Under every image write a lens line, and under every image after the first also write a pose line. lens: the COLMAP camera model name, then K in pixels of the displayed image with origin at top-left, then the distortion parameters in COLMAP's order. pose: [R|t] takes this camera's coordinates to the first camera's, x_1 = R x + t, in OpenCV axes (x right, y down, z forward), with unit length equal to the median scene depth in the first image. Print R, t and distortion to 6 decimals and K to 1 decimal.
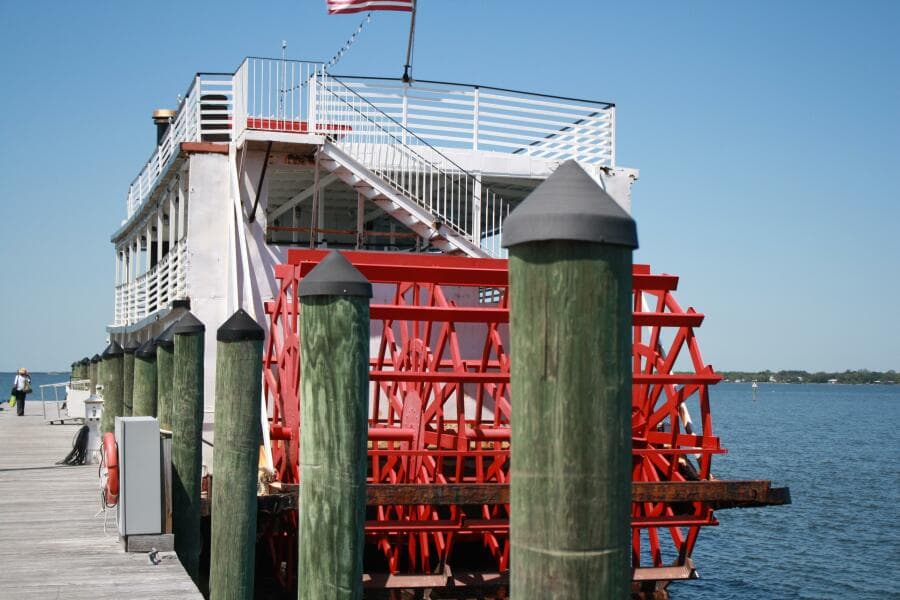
lens RADIAL K [[1423.1, 0, 450.0], [0, 1423.1, 300.0], [0, 0, 1]] dist [-0.010262, 0.069968]
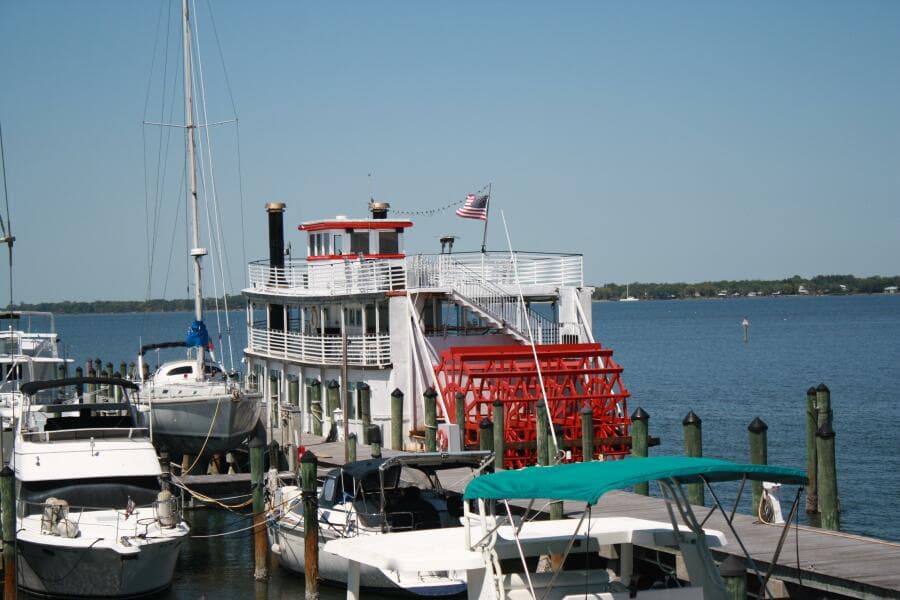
lens RADIAL K [[2092.0, 0, 450.0], [0, 2092.0, 300.0], [0, 0, 1]] dist [0.050064, 0.448974]
pose [[0.997485, -0.038443, 0.059546, -0.280779], [0.035293, 0.997967, 0.053067, -0.264177], [-0.061465, -0.050832, 0.996814, -2.190670]]
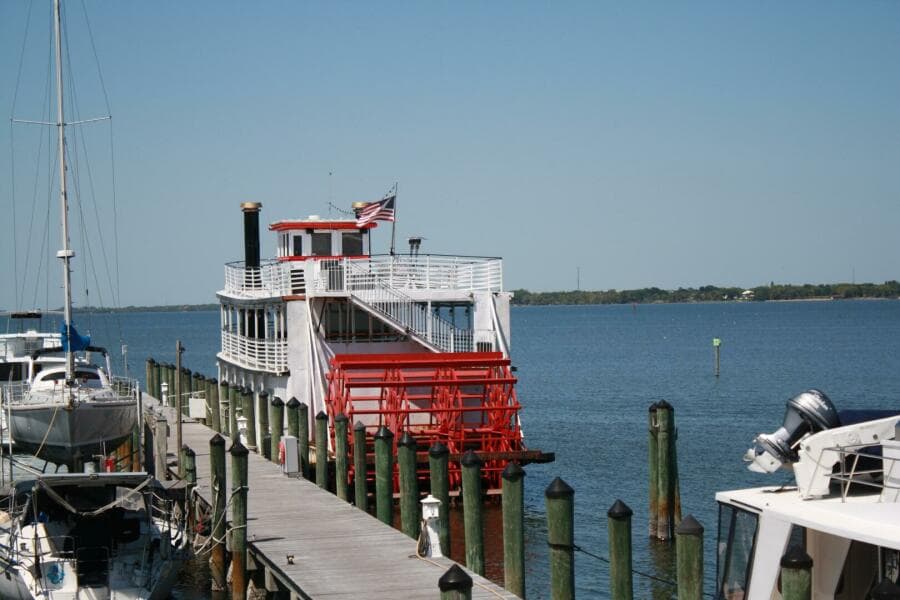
lens RADIAL K [[2092.0, 0, 450.0], [0, 2092.0, 300.0], [0, 0, 1]] dist [0.050064, 0.448974]
pose [[0.997223, -0.031536, -0.067471, 0.261705], [0.034958, 0.998129, 0.050159, -0.249750], [0.065763, -0.052378, 0.996460, -2.036881]]
